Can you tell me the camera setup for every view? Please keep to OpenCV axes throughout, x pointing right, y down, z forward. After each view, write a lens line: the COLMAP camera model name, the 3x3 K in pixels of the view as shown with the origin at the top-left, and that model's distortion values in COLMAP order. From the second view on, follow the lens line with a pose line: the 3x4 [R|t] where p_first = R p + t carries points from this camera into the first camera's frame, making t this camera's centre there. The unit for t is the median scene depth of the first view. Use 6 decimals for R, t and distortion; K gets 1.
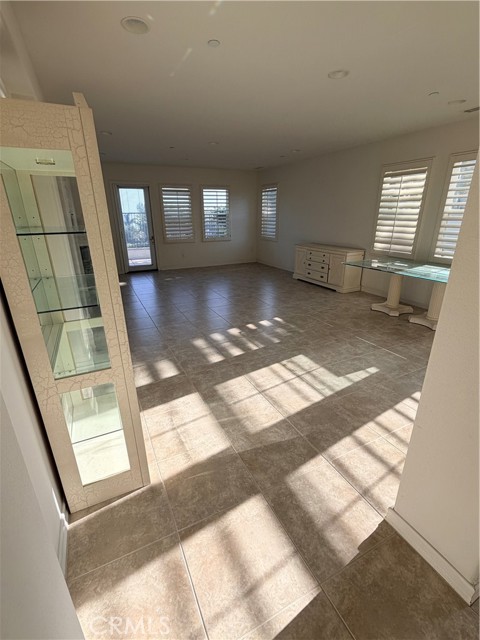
lens RADIAL K [[292.5, 0, 240.0], [0, 292.5, 320.0], [0, 0, 1]] dist [0.000277, 0.000017]
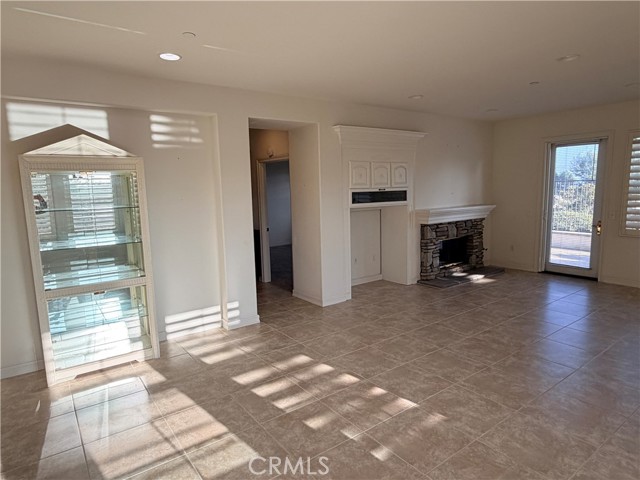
lens RADIAL K [[390.6, 0, 320.0], [0, 390.6, 240.0], [0, 0, 1]] dist [-0.000228, -0.000351]
pose [[0.160512, 0.140007, -0.977054, 0.768500], [-0.323721, 0.942602, 0.081889, -0.300282], [0.932438, 0.303149, 0.196622, 0.777434]]
